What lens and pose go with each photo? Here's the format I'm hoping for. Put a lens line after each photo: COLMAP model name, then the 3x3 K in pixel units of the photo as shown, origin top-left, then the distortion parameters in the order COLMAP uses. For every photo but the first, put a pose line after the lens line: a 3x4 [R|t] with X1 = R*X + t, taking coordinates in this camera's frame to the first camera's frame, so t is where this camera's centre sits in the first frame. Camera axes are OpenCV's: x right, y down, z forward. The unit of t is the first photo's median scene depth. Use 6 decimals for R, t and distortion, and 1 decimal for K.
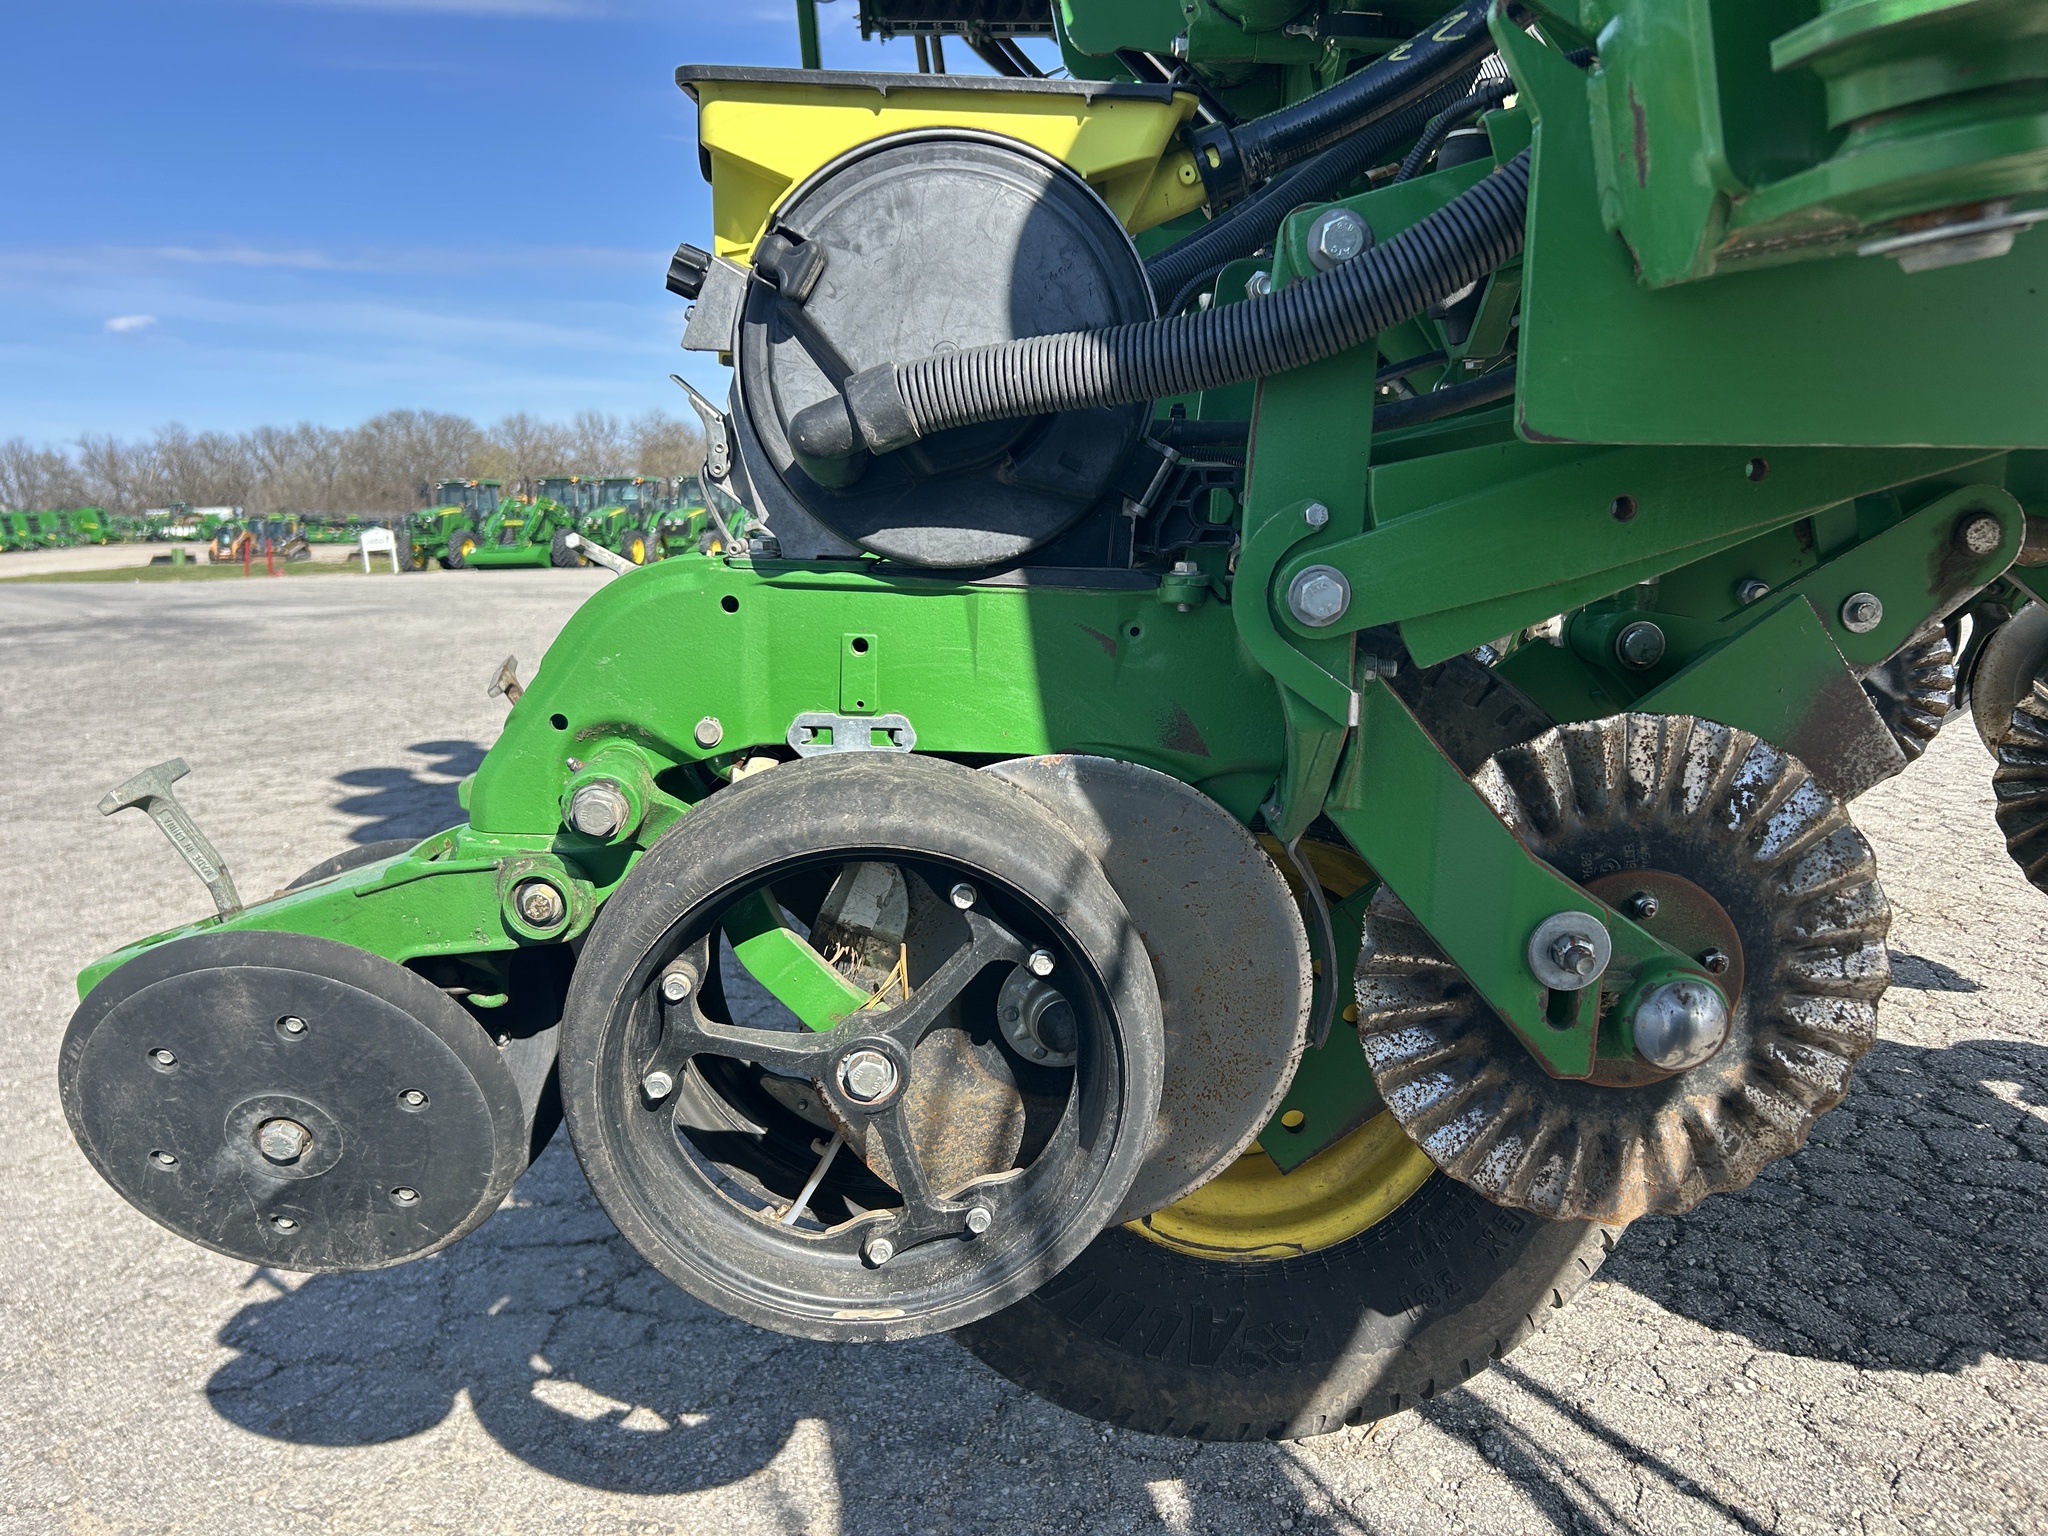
lens RADIAL K [[1558.7, 0, 1031.2], [0, 1558.7, 746.9], [0, 0, 1]] dist [0.024430, -0.019268]
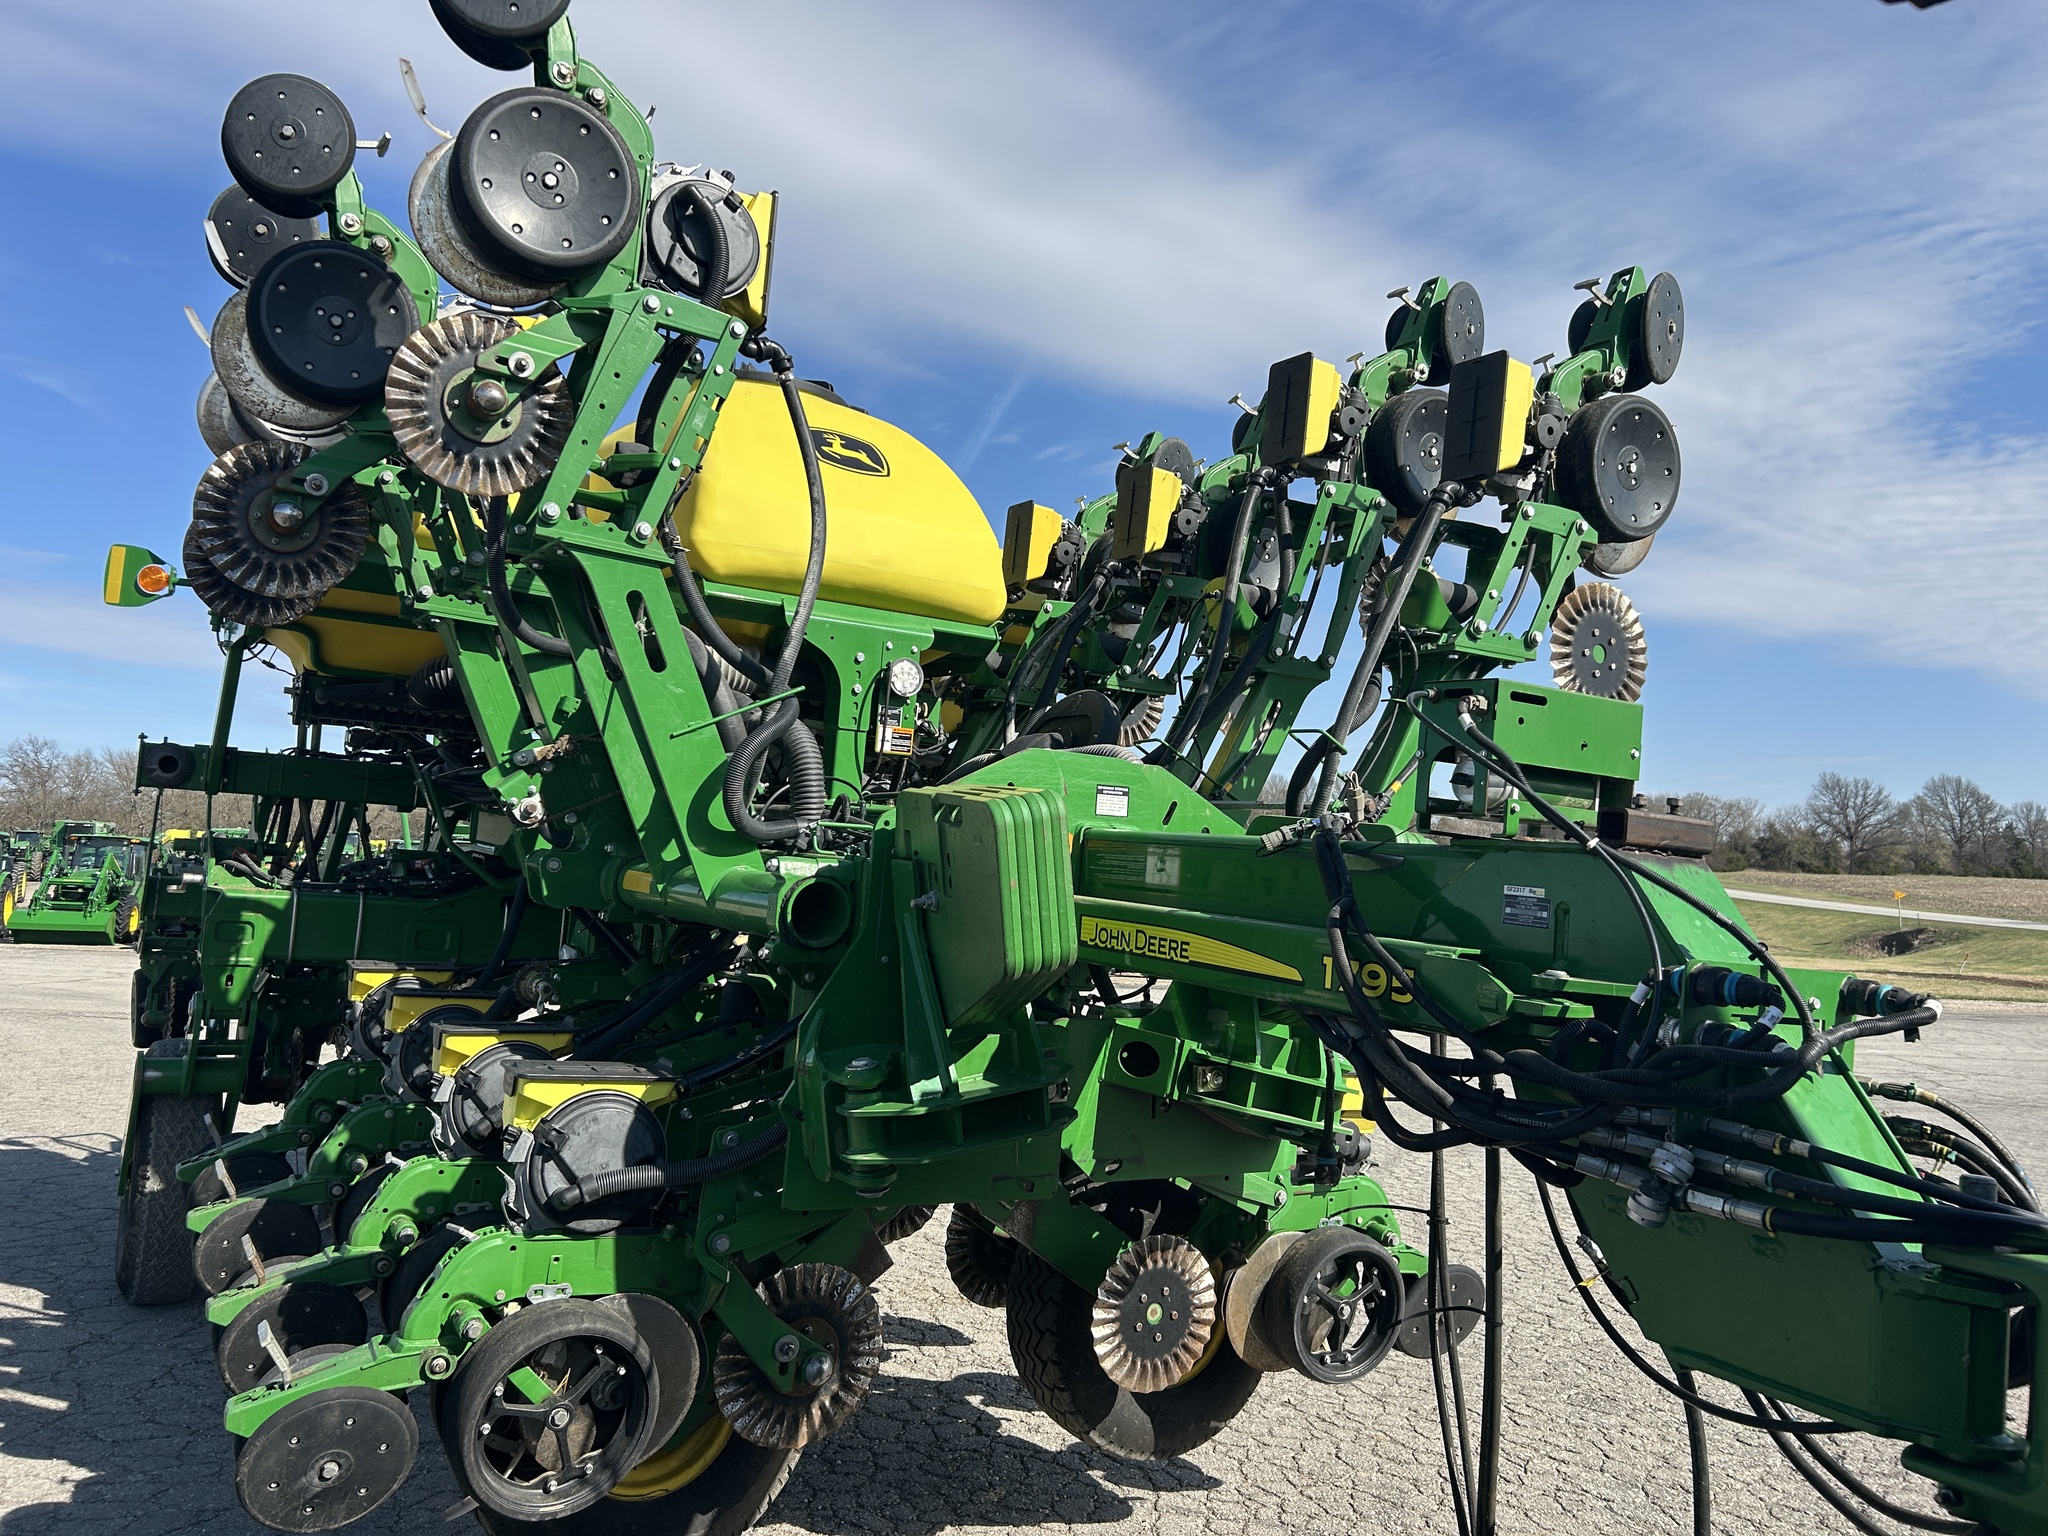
lens RADIAL K [[1558.7, 0, 1012.6], [0, 1558.7, 768.5], [0, 0, 1]] dist [0.024430, -0.019268]
pose [[0.867666, 0.088953, 0.489126, -0.838039], [0.021266, 0.976321, -0.215280, -0.298142], [-0.496693, 0.197193, 0.845228, -1.958957]]
